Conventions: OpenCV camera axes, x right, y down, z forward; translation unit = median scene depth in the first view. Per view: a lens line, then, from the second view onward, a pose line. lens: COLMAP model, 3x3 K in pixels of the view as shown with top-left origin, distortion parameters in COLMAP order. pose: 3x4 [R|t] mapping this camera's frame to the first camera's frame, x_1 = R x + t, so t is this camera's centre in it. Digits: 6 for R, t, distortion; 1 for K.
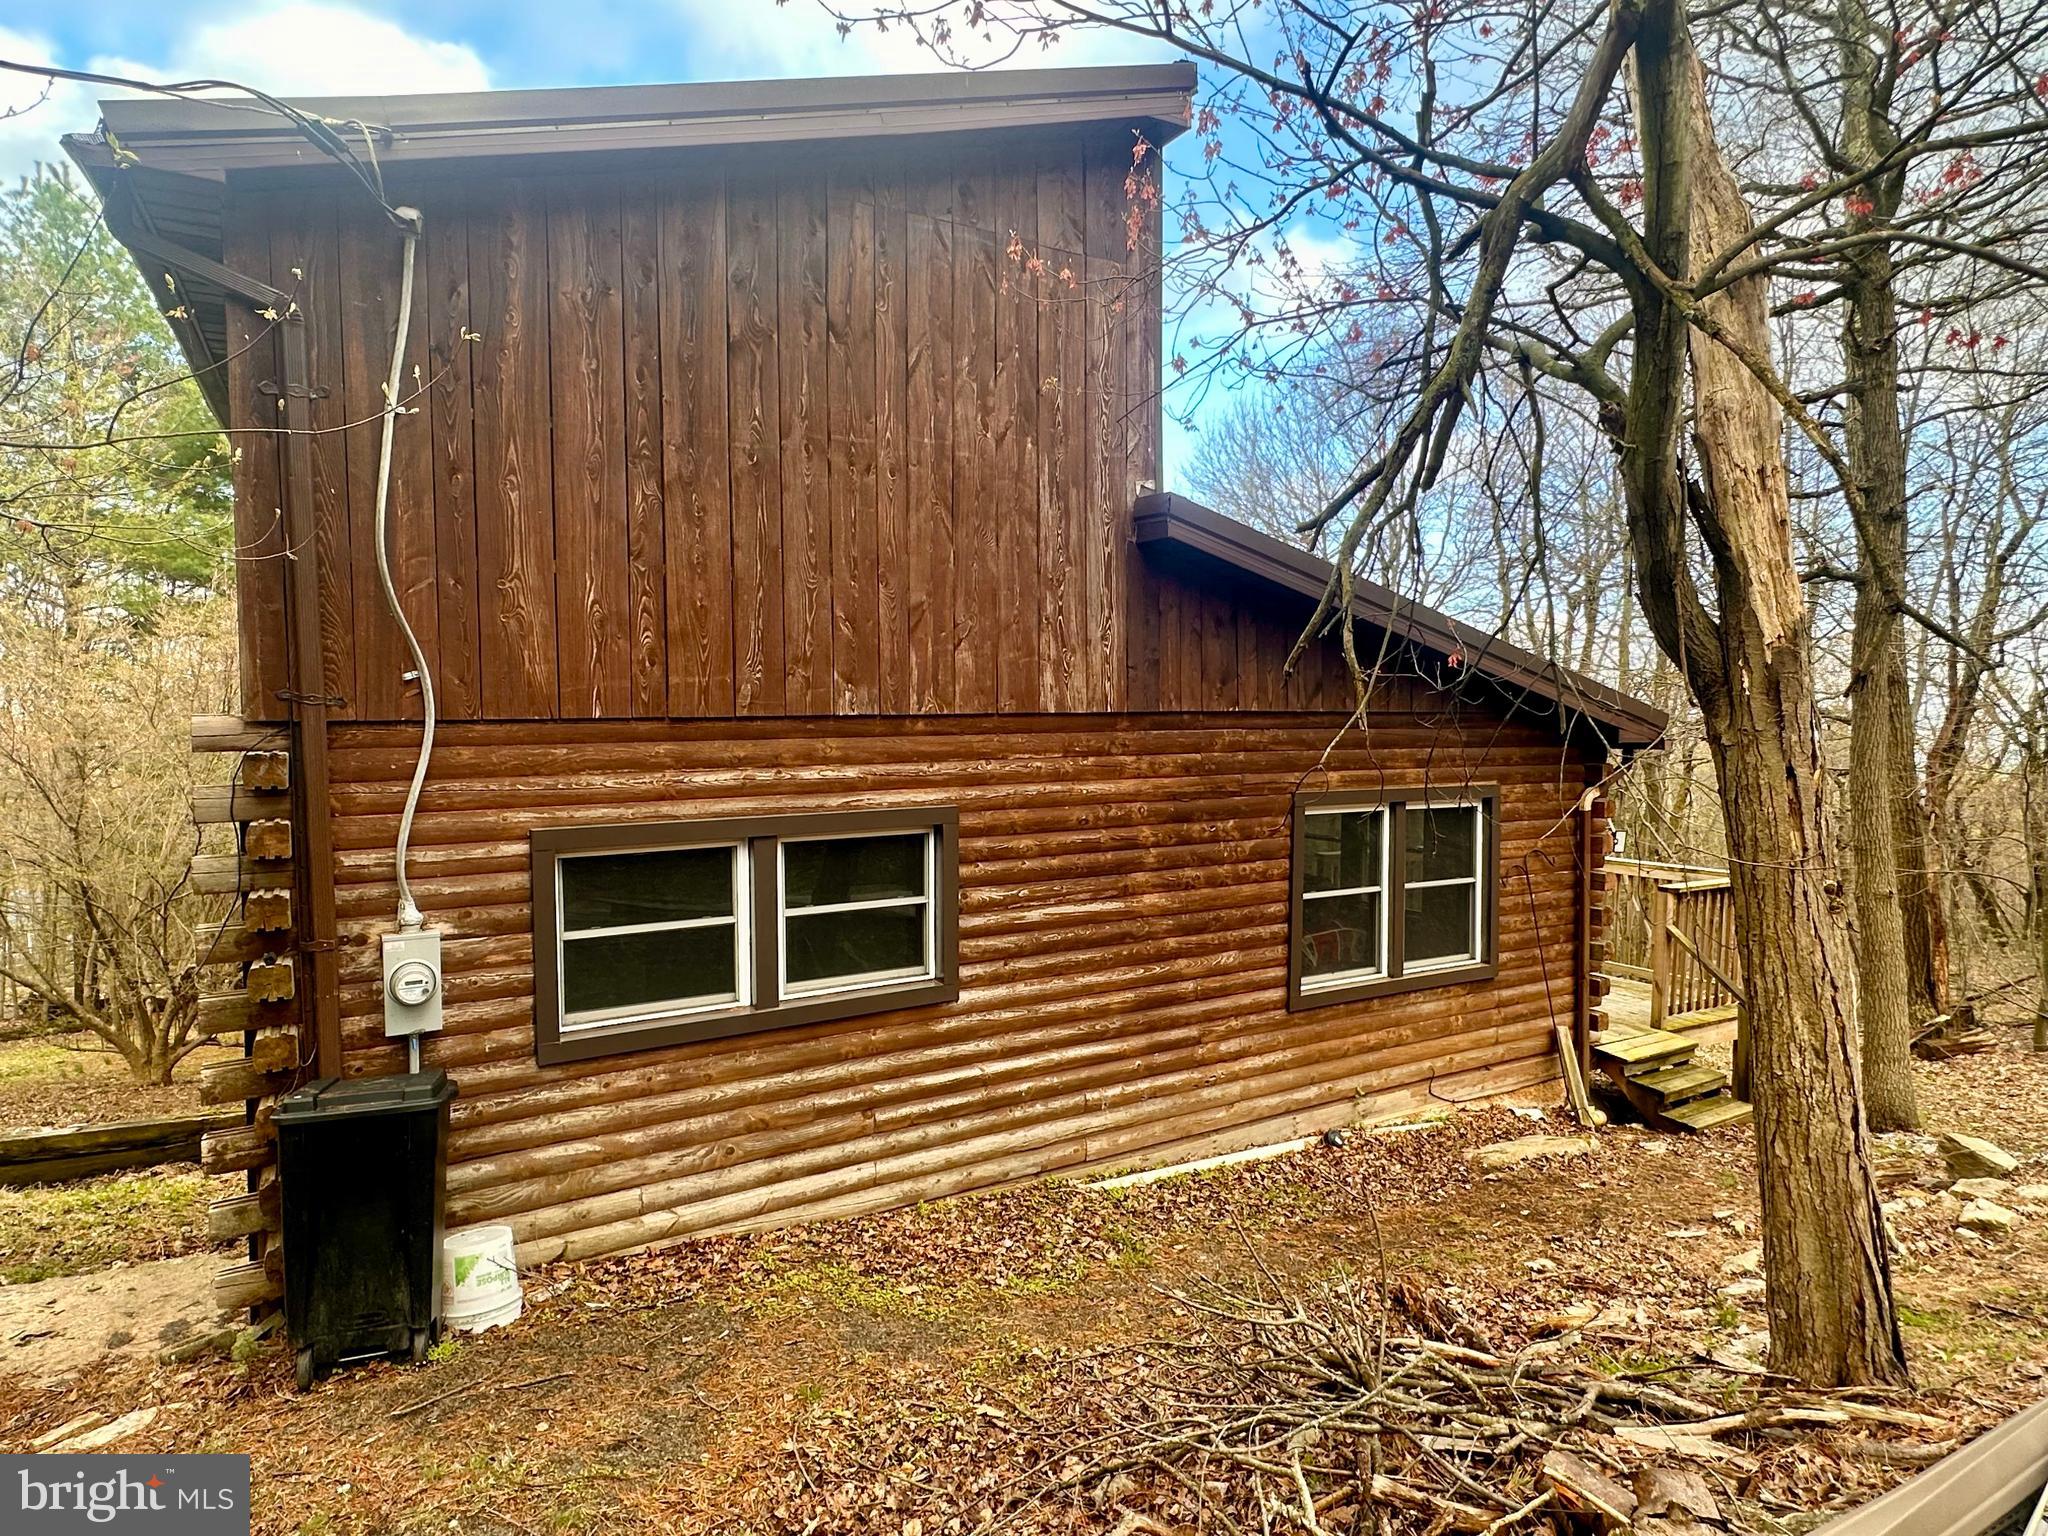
lens RADIAL K [[1130.9, 0, 1019.8], [0, 1130.9, 765.5], [0, 0, 1]] dist [-0.002210, 0.001351]
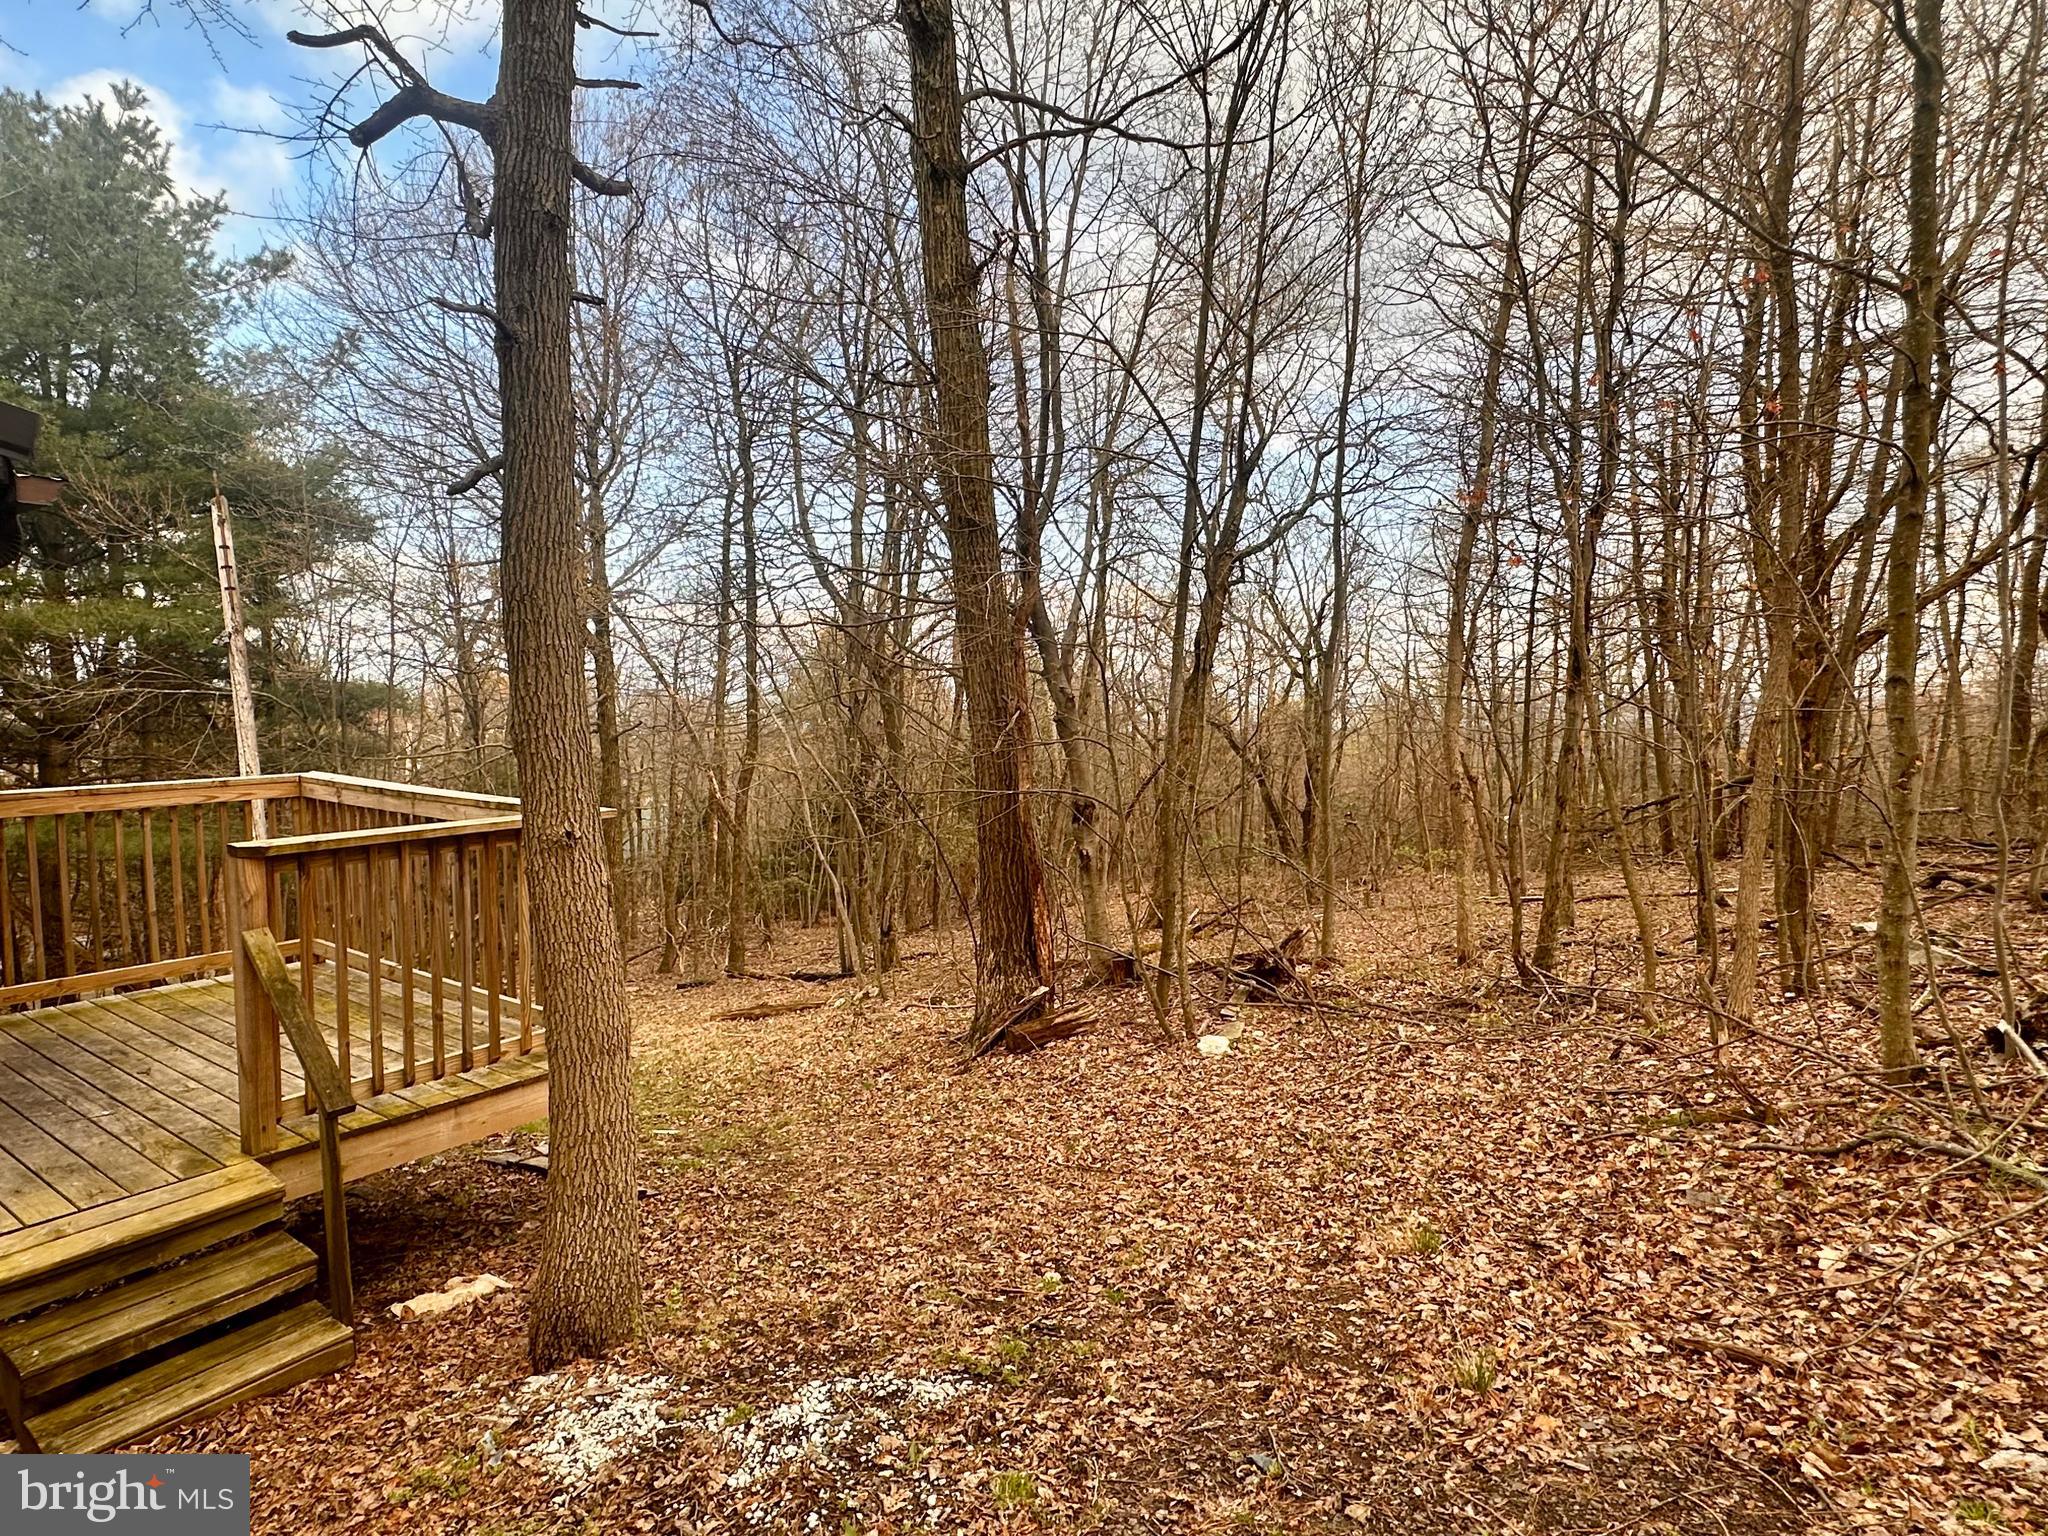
lens RADIAL K [[1130.9, 0, 1027.4], [0, 1130.9, 770.0], [0, 0, 1]] dist [-0.002210, 0.001351]
pose [[0.901830, -0.036862, 0.430515, 0.610793], [0.021123, 0.998924, 0.041283, 0.064726], [-0.431574, -0.028137, 0.901639, 0.434032]]
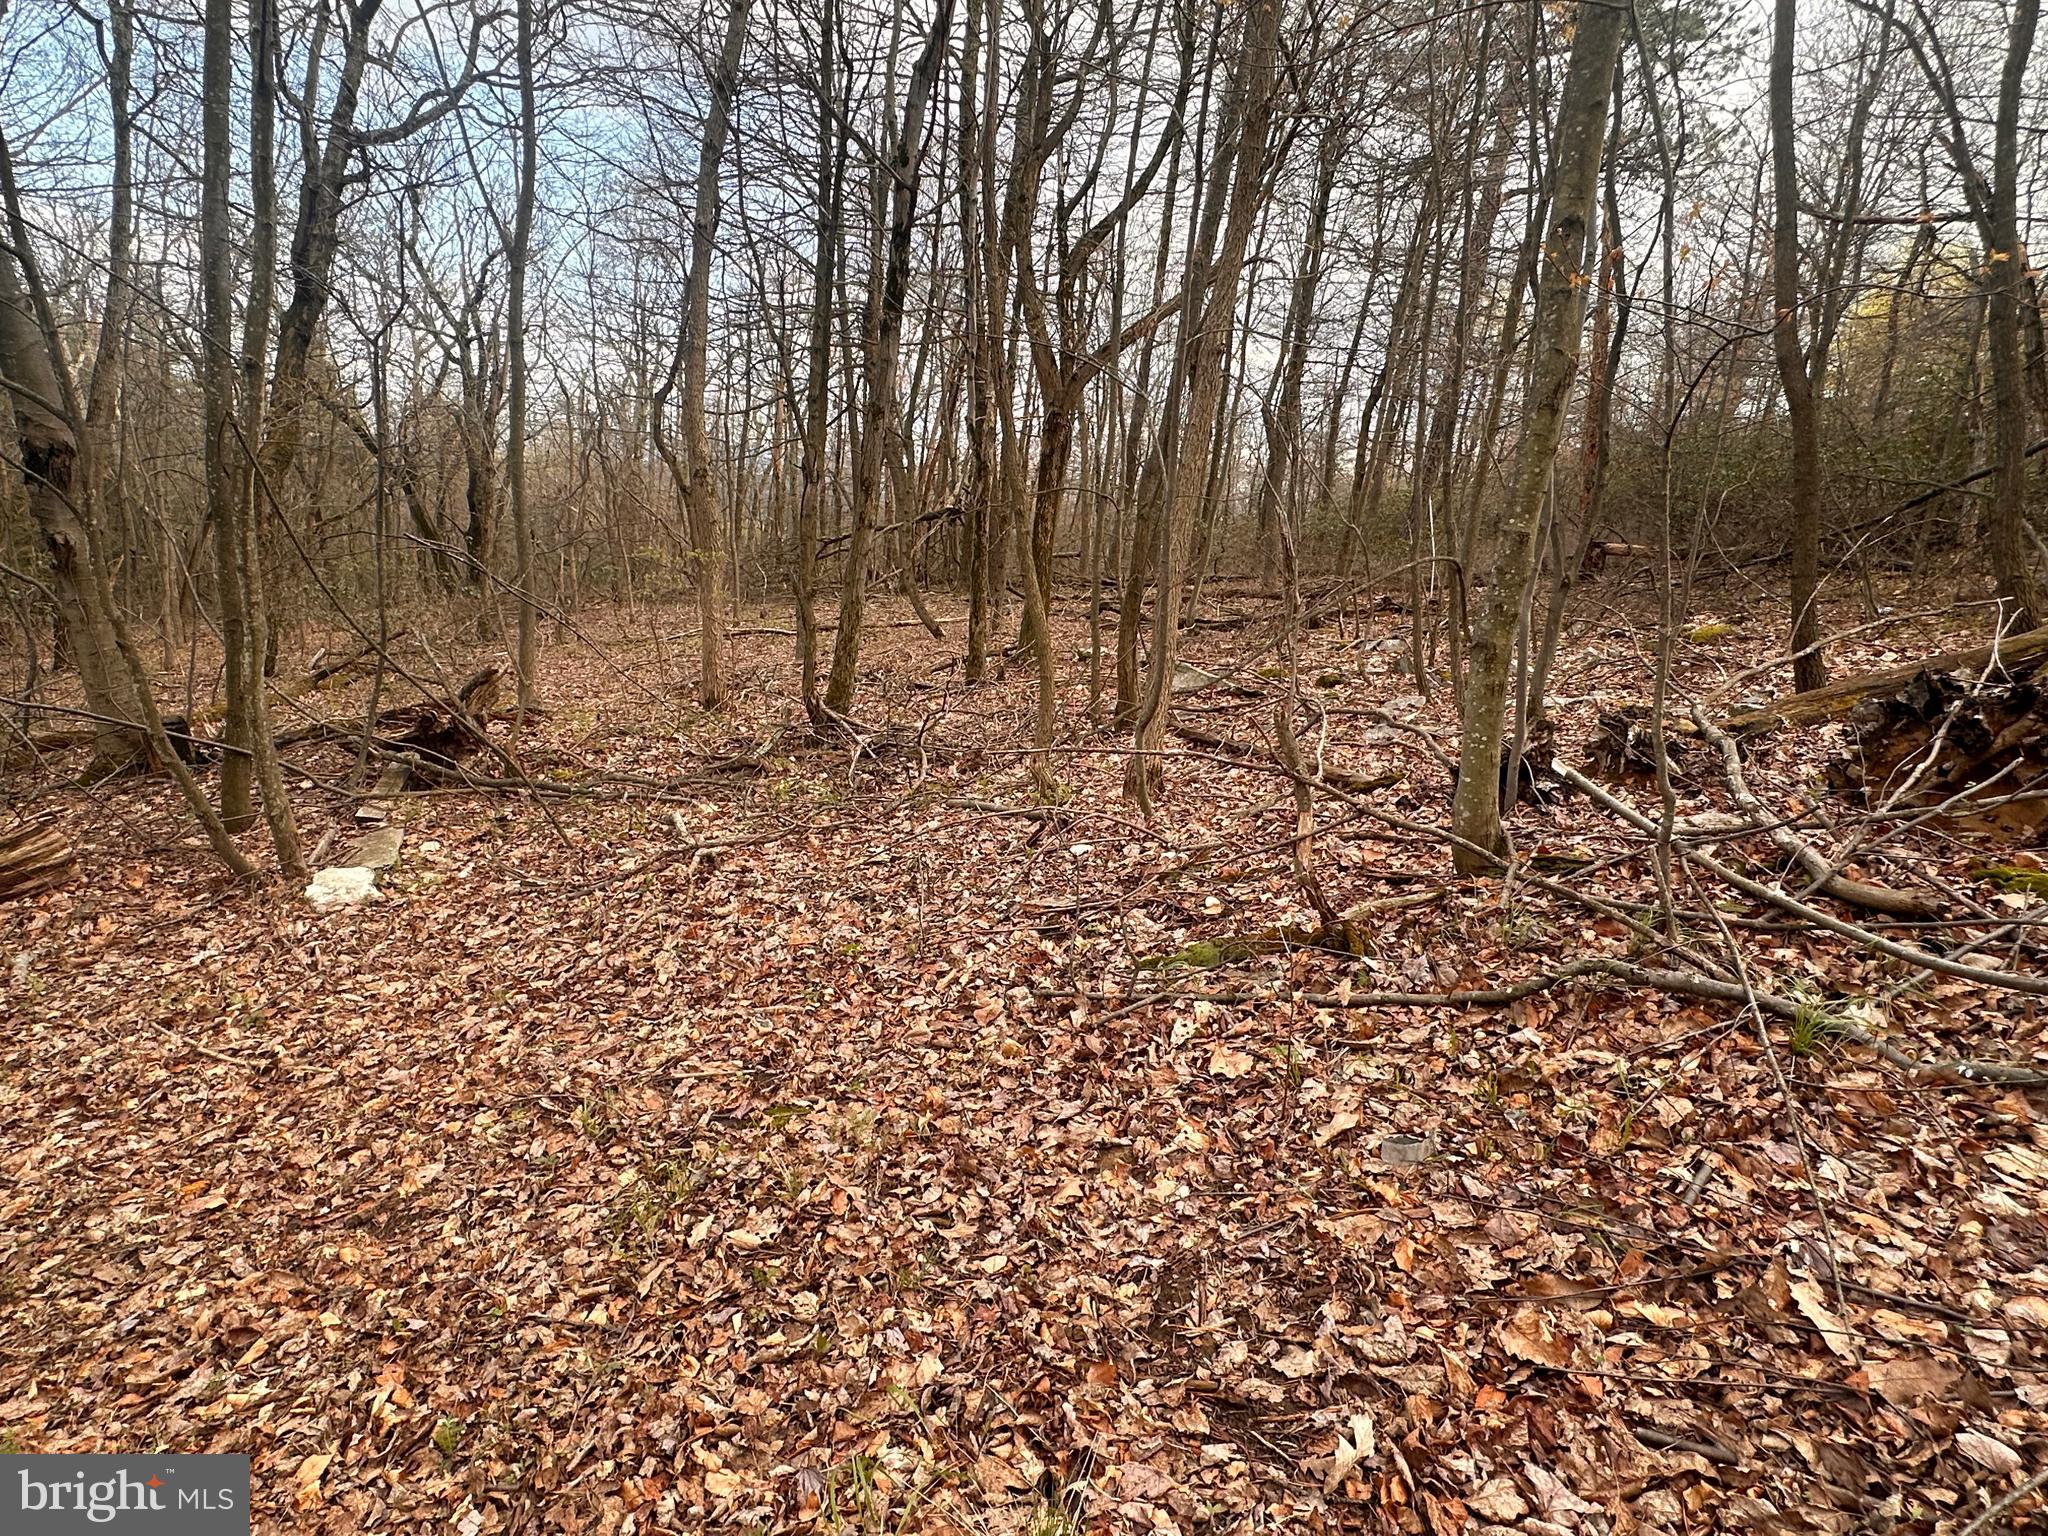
lens RADIAL K [[1130.9, 0, 1019.7], [0, 1130.9, 772.3], [0, 0, 1]] dist [-0.002210, 0.001351]
pose [[0.423532, -0.197658, 0.884054, 0.777674], [-0.071973, 0.965478, 0.250343, 0.118633], [-0.903018, -0.169657, 0.394685, 0.661120]]
